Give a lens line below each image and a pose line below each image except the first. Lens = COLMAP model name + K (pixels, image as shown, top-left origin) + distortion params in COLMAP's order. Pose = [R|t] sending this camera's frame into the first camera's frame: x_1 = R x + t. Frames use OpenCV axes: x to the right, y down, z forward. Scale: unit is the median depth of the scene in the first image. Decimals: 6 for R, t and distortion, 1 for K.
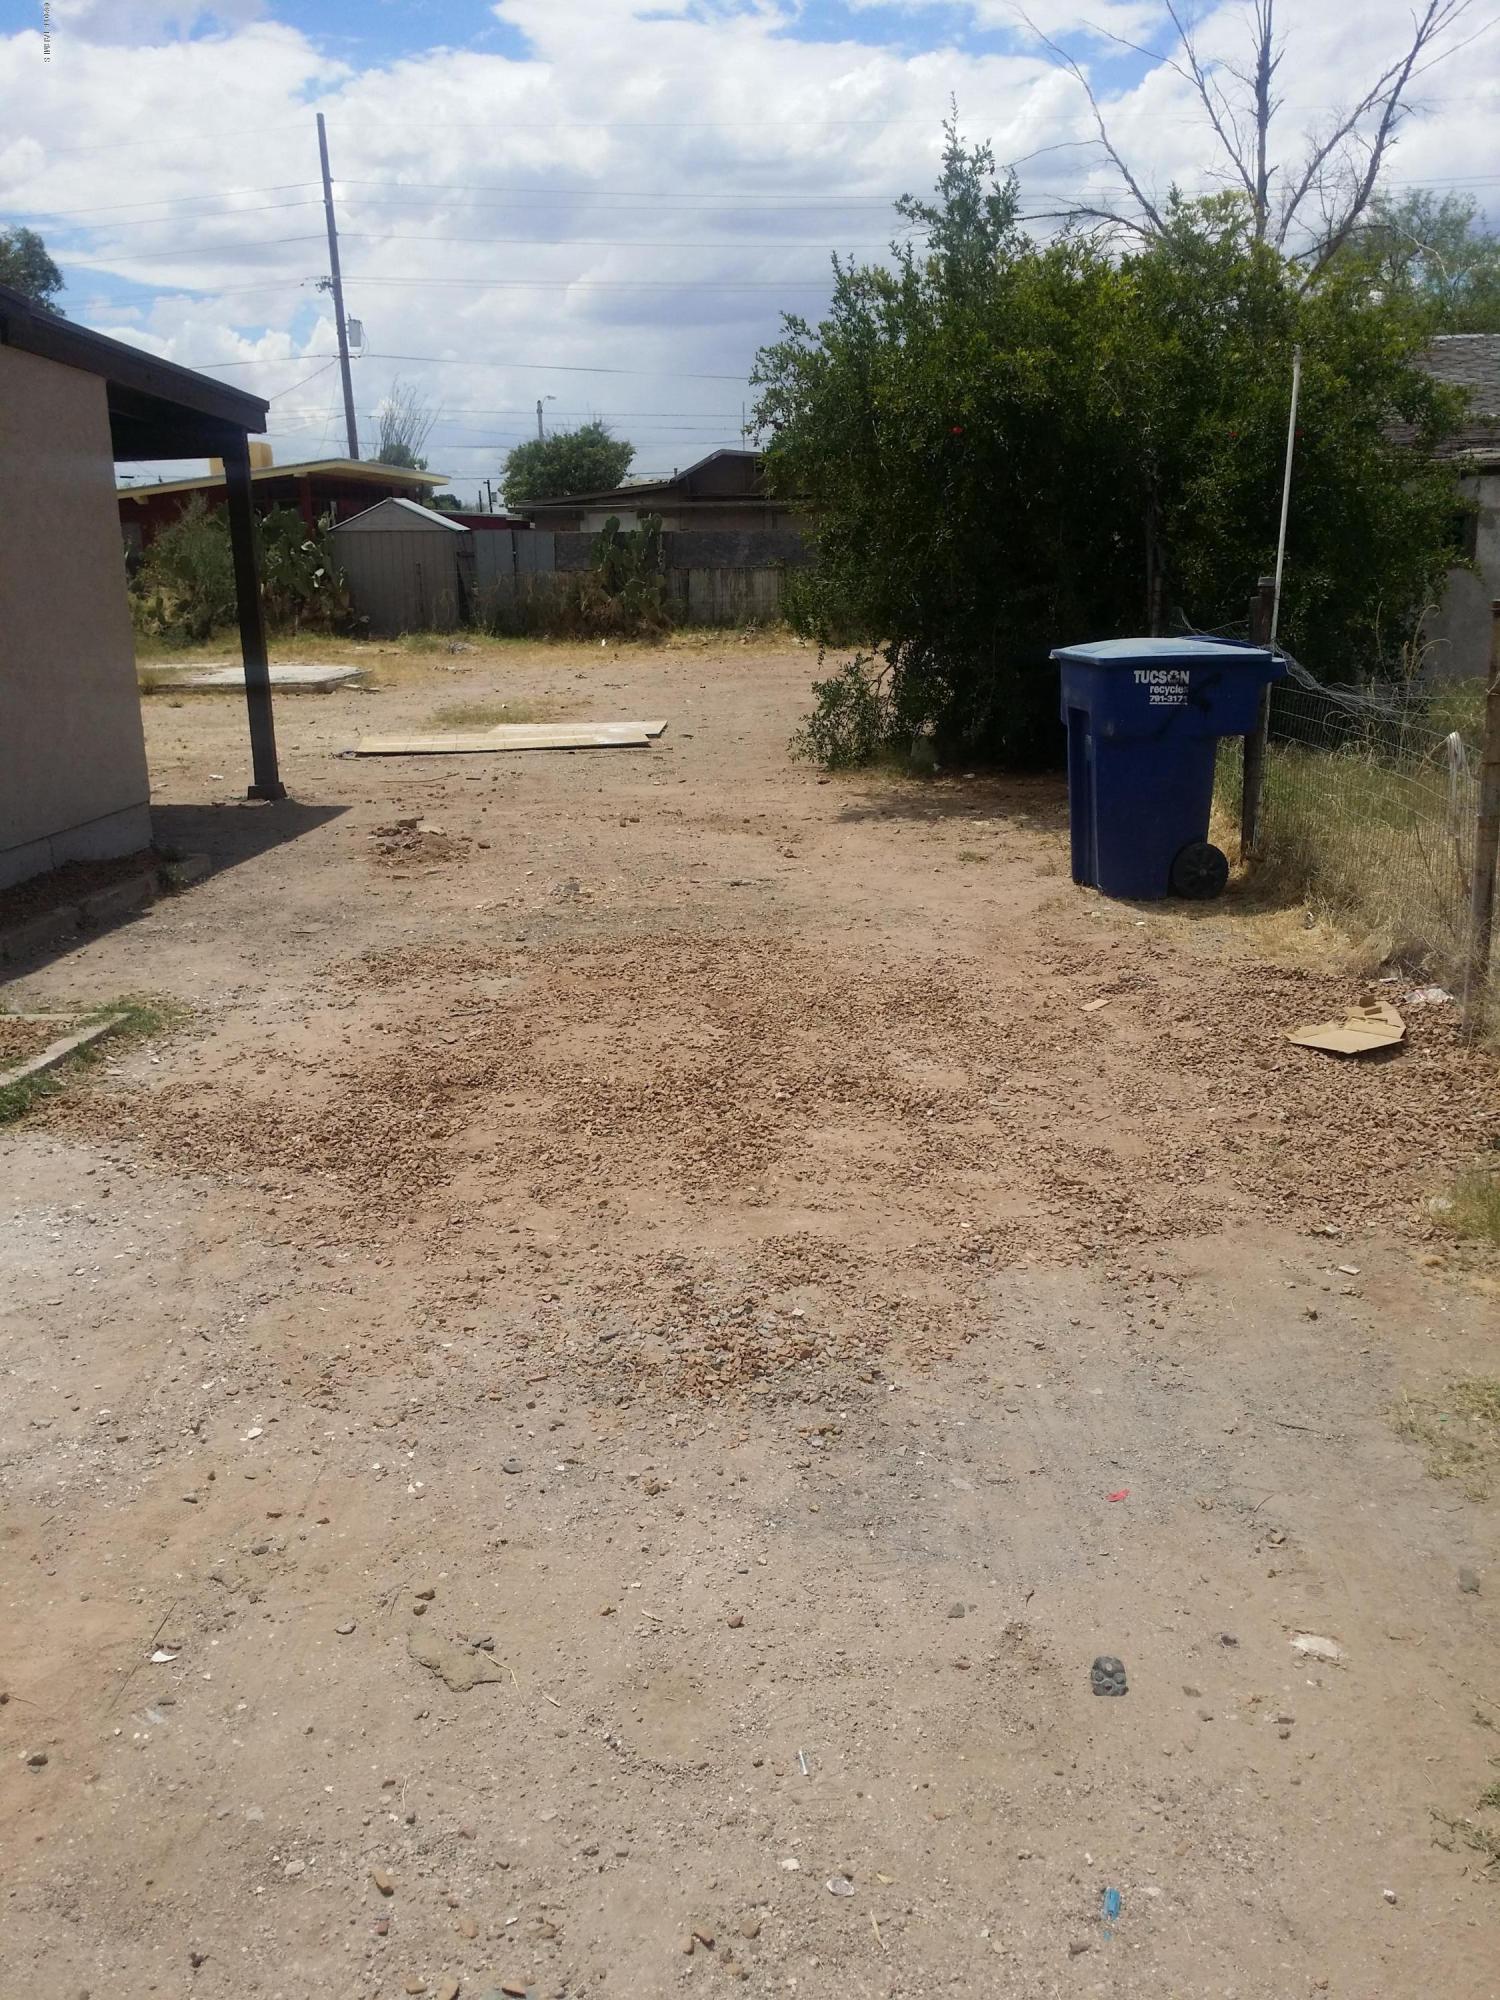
lens RADIAL K [[1828.2, 0, 750.0], [0, 1828.2, 1000.0], [0, 0, 1]] dist [0.122665, -0.291277]
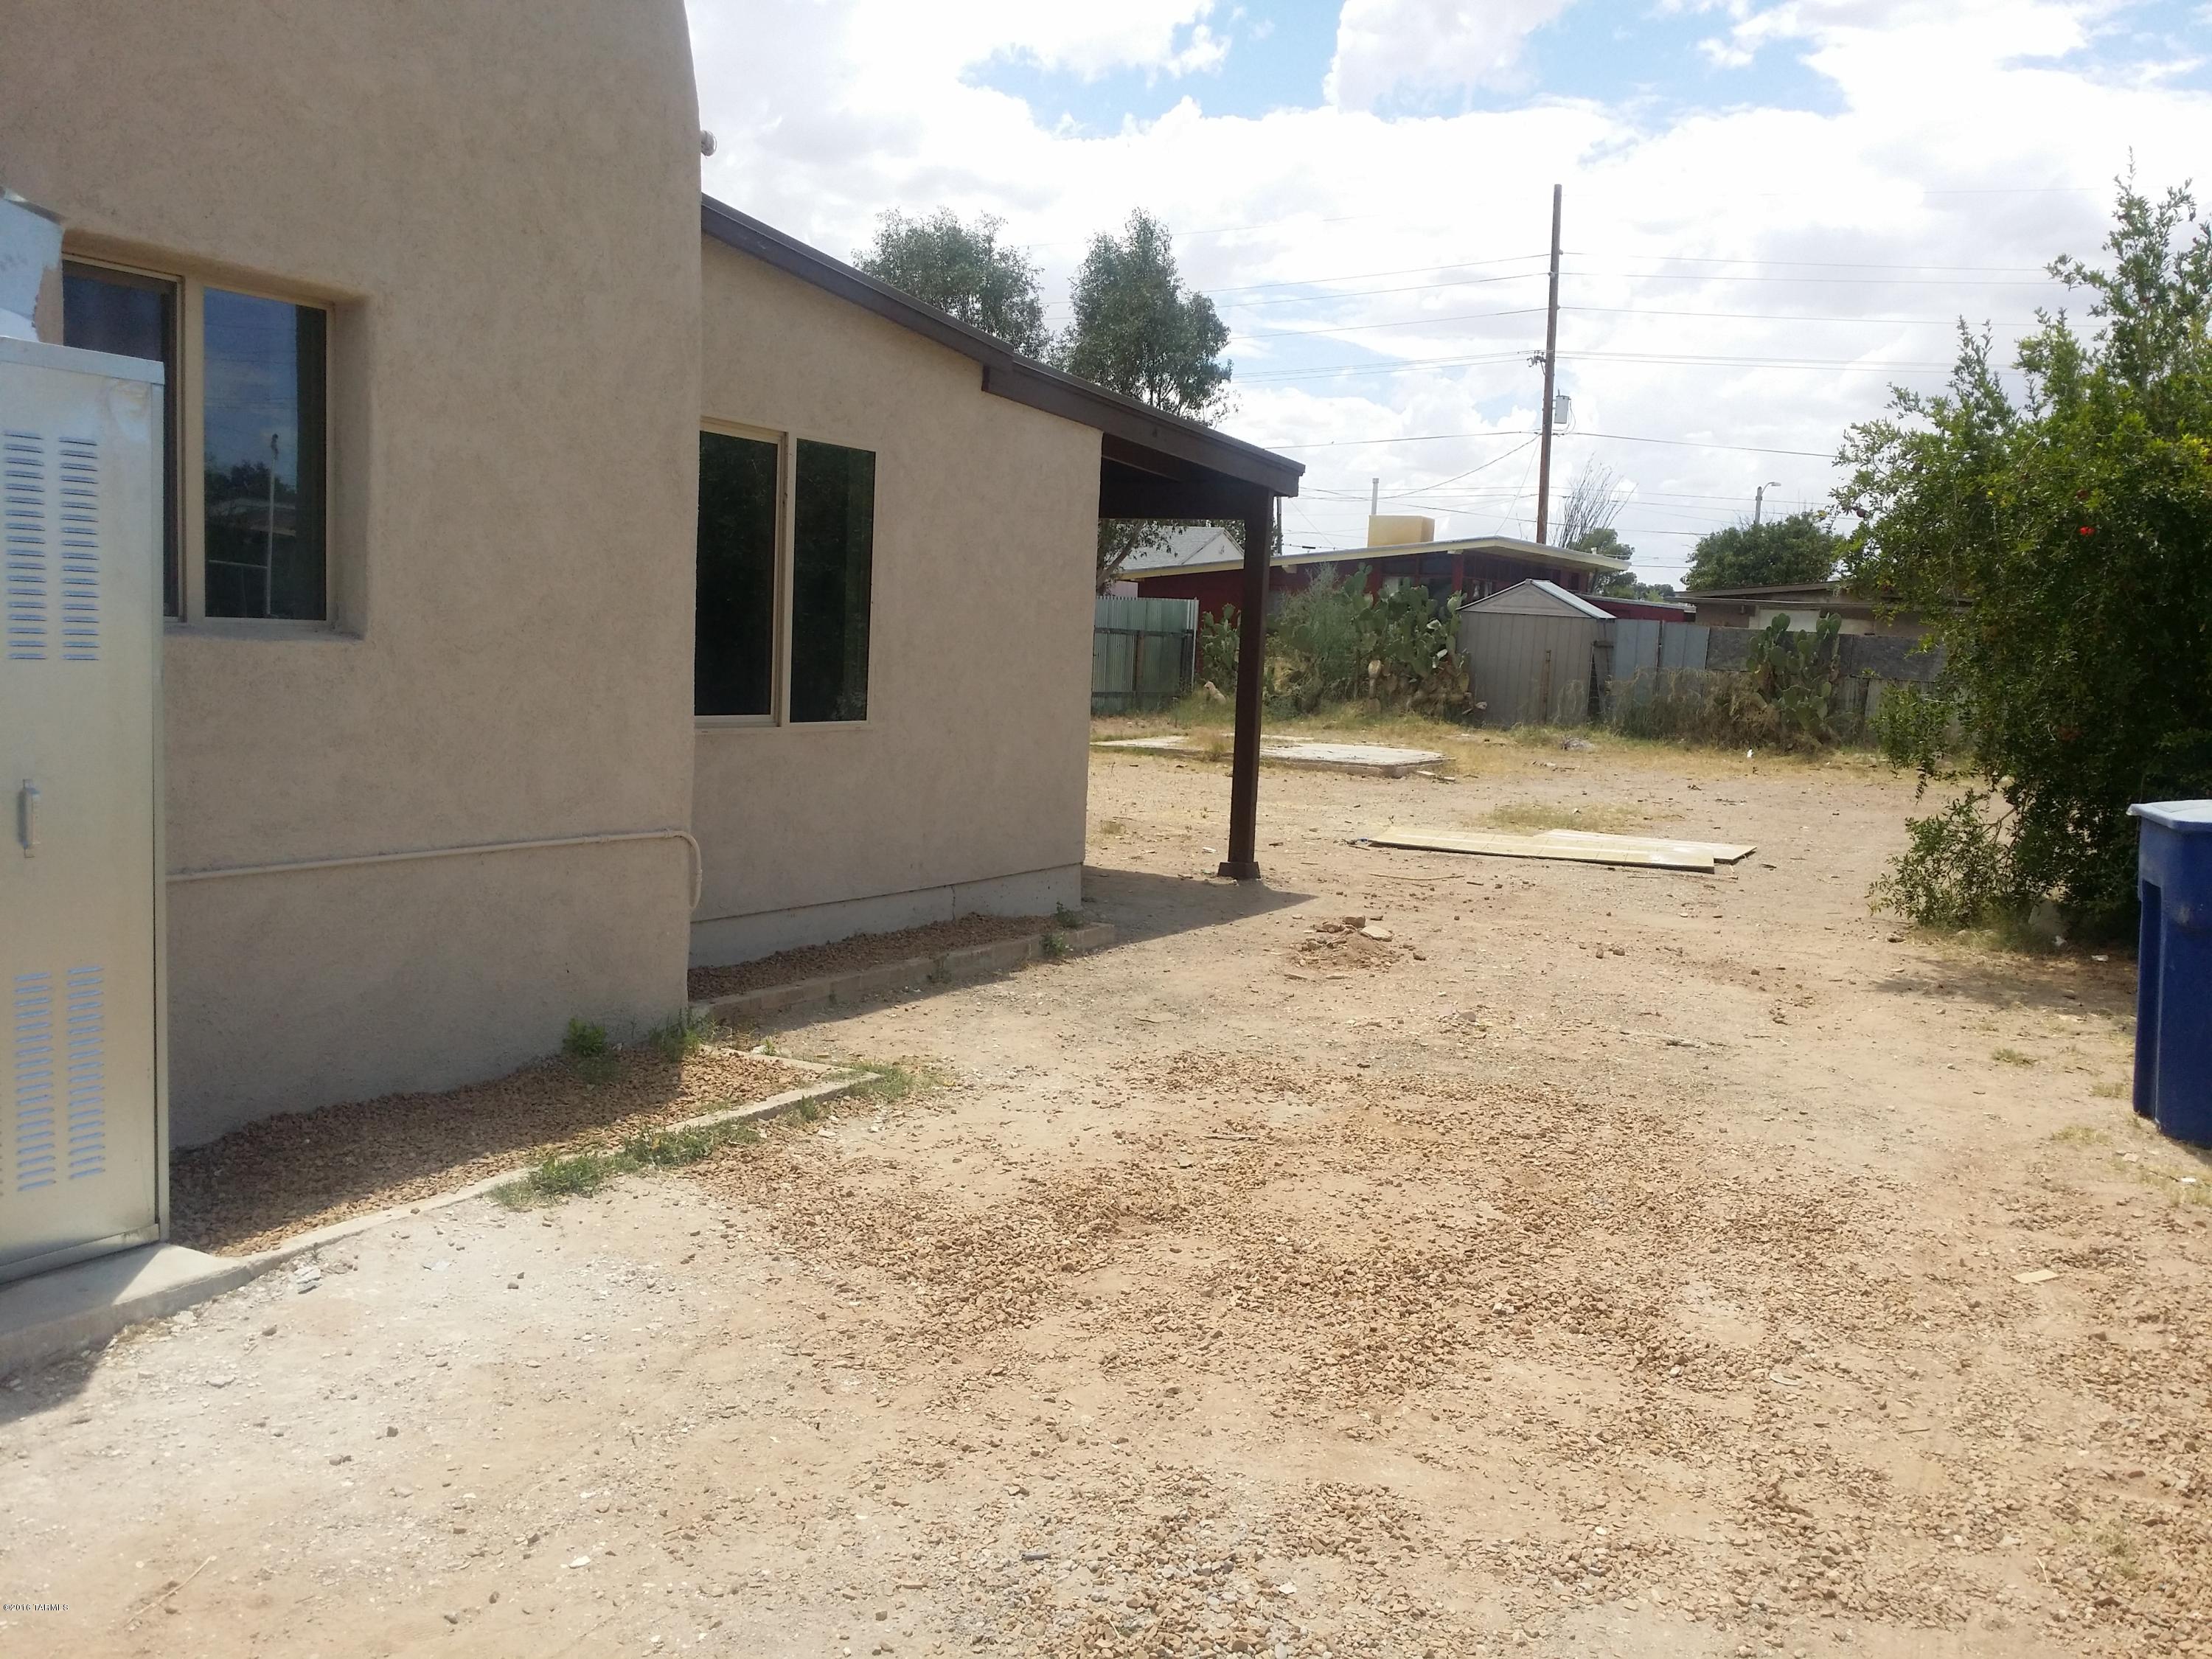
lens RADIAL K [[2022.0, 0, 1106.0], [0, 2022.0, 829.5], [0, 0, 1]] dist [0.122665, -0.291277]
pose [[0.908634, 0.111348, -0.402474, 0.096317], [-0.168089, 0.979792, -0.108414, -0.012840], [0.382270, 0.166160, 0.908989, 0.050605]]
